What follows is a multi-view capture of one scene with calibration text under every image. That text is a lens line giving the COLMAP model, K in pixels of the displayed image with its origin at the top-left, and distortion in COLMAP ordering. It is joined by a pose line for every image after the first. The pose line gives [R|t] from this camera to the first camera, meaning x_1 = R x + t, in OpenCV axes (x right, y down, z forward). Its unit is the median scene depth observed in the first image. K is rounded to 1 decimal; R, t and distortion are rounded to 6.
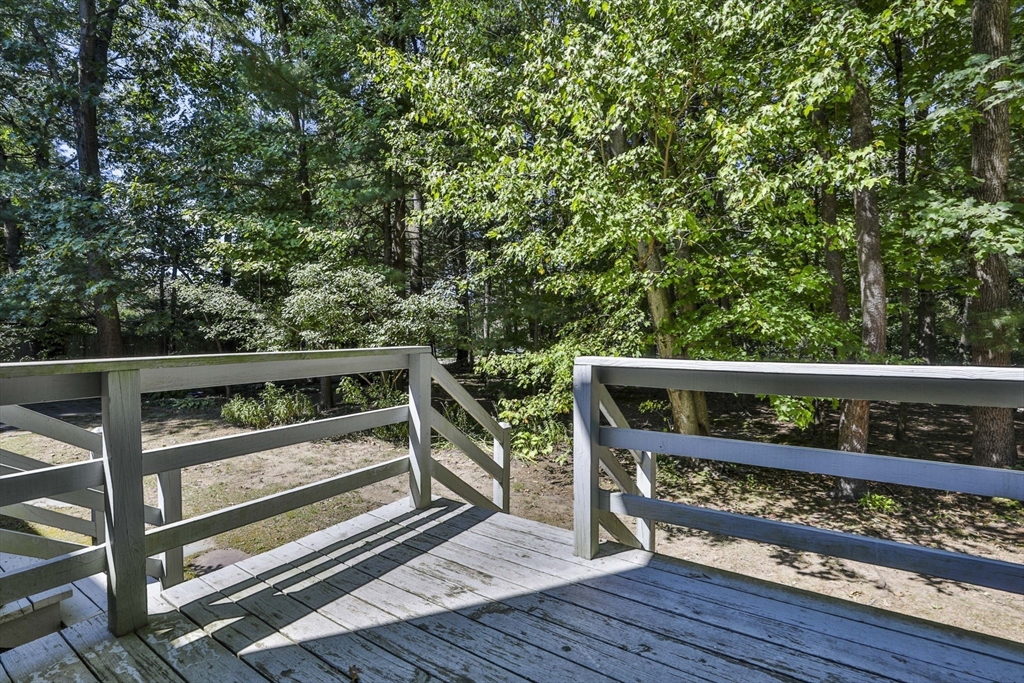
lens RADIAL K [[466.5, 0, 507.8], [0, 466.5, 336.6], [0, 0, 1]] dist [-0.041530, 0.009930]
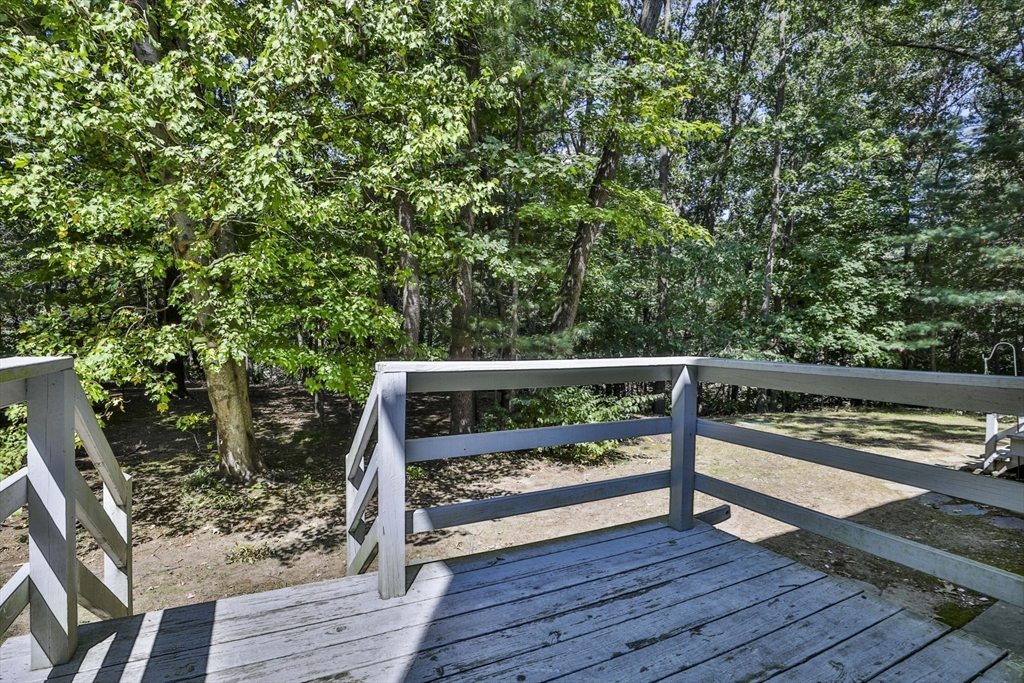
lens RADIAL K [[485.5, 0, 509.1], [0, 485.5, 341.9], [0, 0, 1]] dist [-0.053092, 0.011849]
pose [[0.513553, -0.011009, 0.857987, -0.164991], [-0.002142, 0.999898, 0.014112, -0.002204], [-0.858055, -0.009085, 0.513477, 0.127069]]
